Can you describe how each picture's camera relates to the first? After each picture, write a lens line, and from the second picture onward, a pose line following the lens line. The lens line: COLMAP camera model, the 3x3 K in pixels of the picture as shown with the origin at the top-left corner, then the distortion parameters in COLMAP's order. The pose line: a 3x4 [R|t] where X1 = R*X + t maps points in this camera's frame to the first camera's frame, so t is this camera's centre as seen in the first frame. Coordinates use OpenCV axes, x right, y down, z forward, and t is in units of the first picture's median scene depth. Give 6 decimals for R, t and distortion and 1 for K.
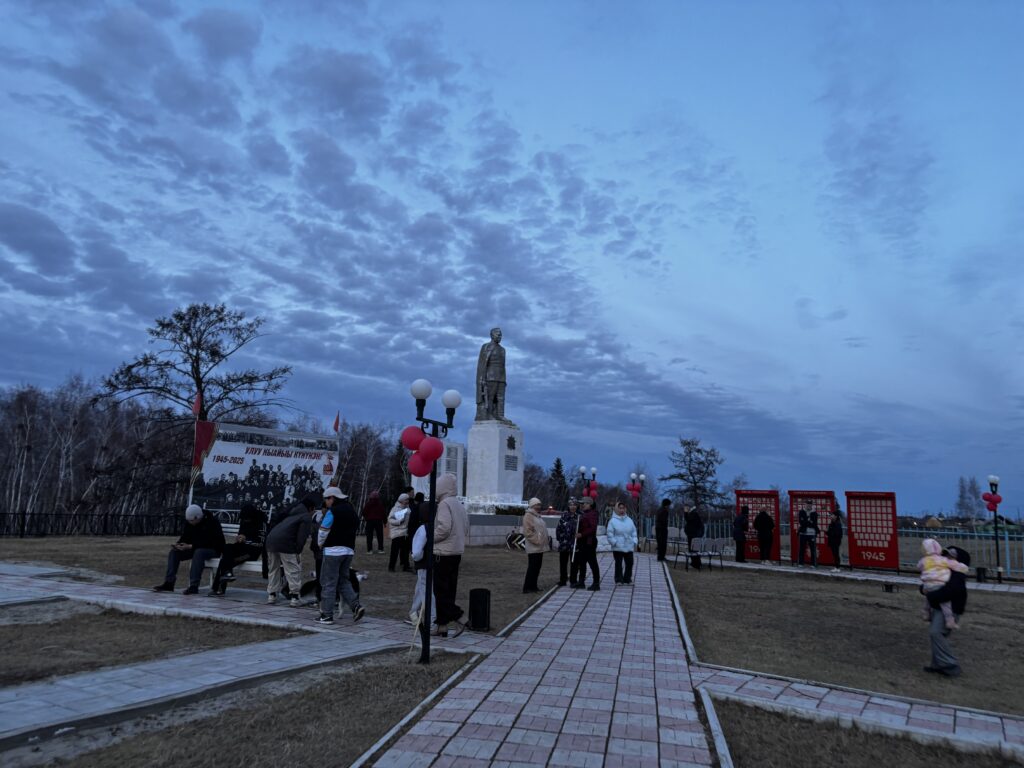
lens RADIAL K [[767.4, 0, 512.0], [0, 767.4, 384.0], [0, 0, 1]] dist [0.043260, -0.054583]
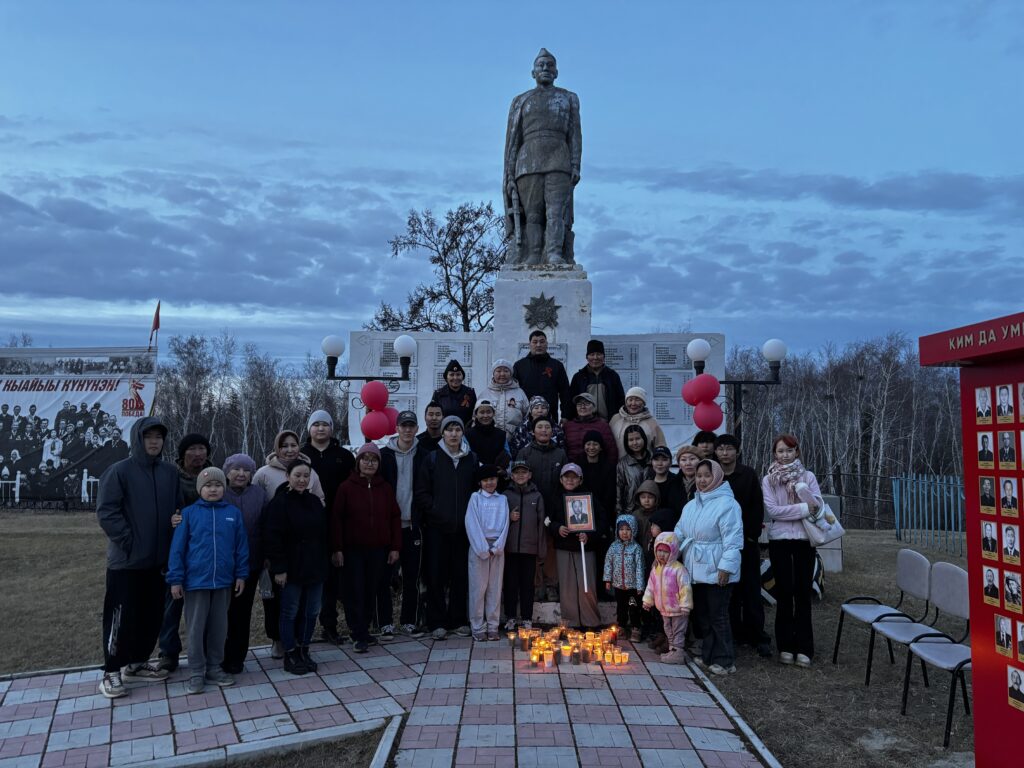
lens RADIAL K [[767.4, 0, 512.0], [0, 767.4, 384.0], [0, 0, 1]] dist [0.043260, -0.054583]
pose [[0.580852, -0.064925, -0.811416, 0.404909], [0.143423, 0.989382, 0.023505, 0.129200], [0.801275, -0.130029, 0.583996, 0.957119]]
